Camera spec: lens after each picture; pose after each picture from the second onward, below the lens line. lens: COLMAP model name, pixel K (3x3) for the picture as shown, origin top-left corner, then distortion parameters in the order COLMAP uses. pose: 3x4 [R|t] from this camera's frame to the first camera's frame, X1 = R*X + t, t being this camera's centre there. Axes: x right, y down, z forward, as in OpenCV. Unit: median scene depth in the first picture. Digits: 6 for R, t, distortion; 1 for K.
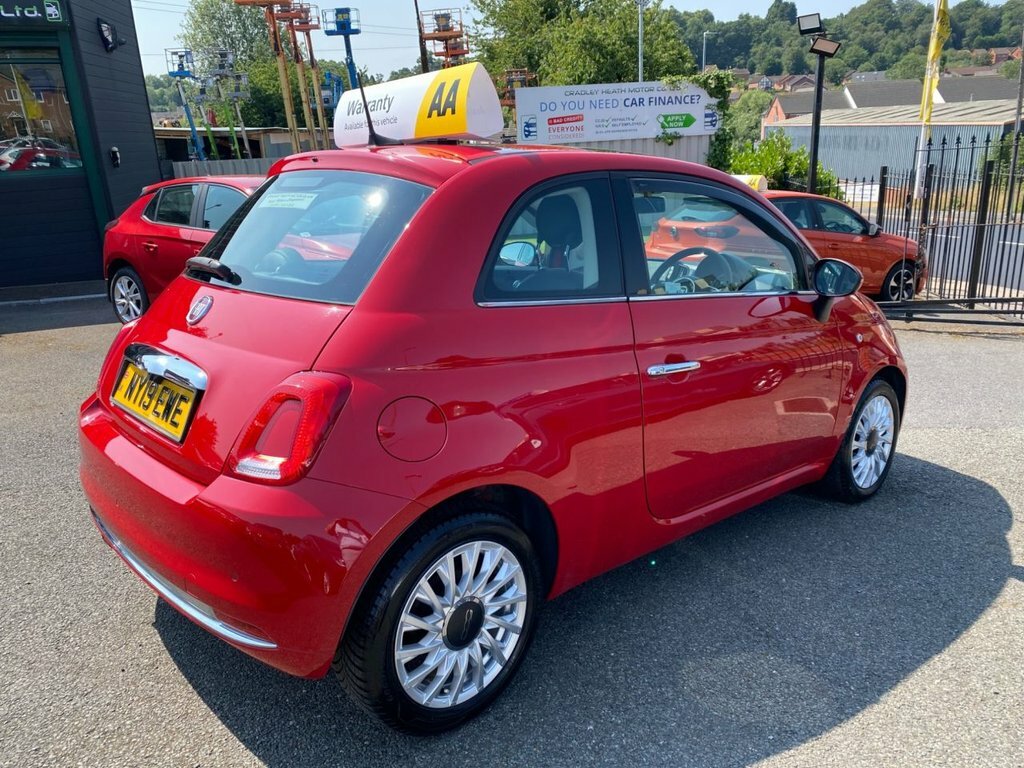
lens RADIAL K [[789.7, 0, 516.9], [0, 789.7, 386.3], [0, 0, 1]] dist [0.011623, -0.000185]
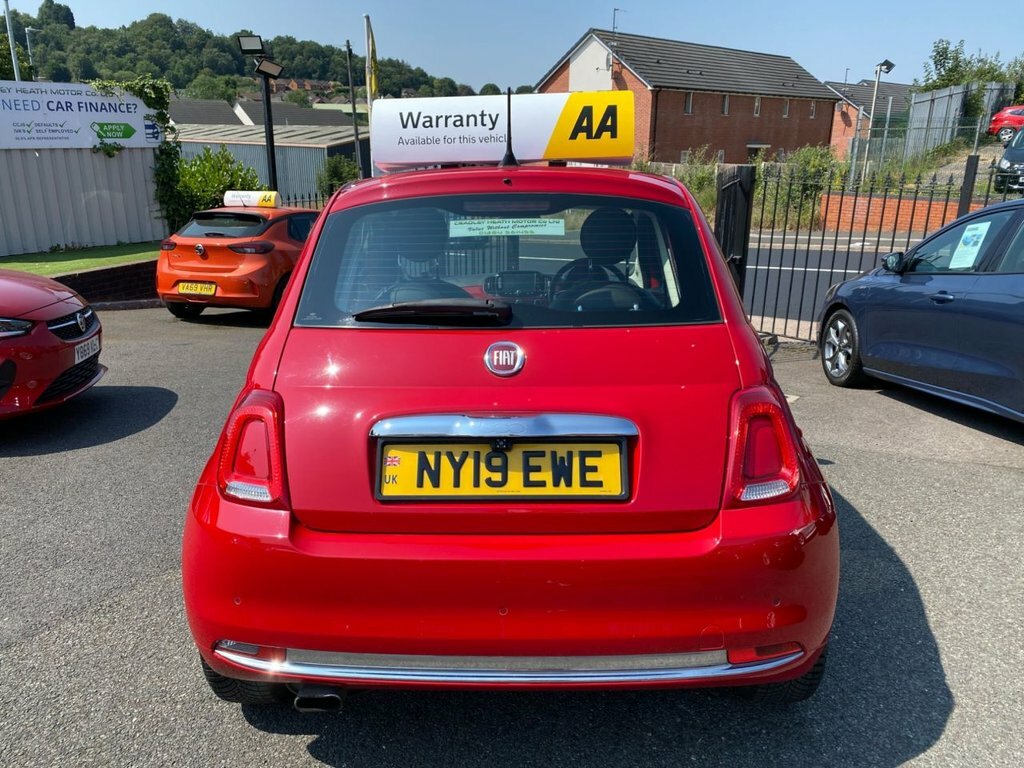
lens RADIAL K [[789.7, 0, 512.4], [0, 789.7, 384.7], [0, 0, 1]] dist [0.011623, -0.000185]
pose [[0.695413, -0.168850, 0.698492, -0.162737], [0.182405, 0.981645, 0.055696, -0.018617], [-0.695075, 0.088677, 0.713447, 0.065338]]
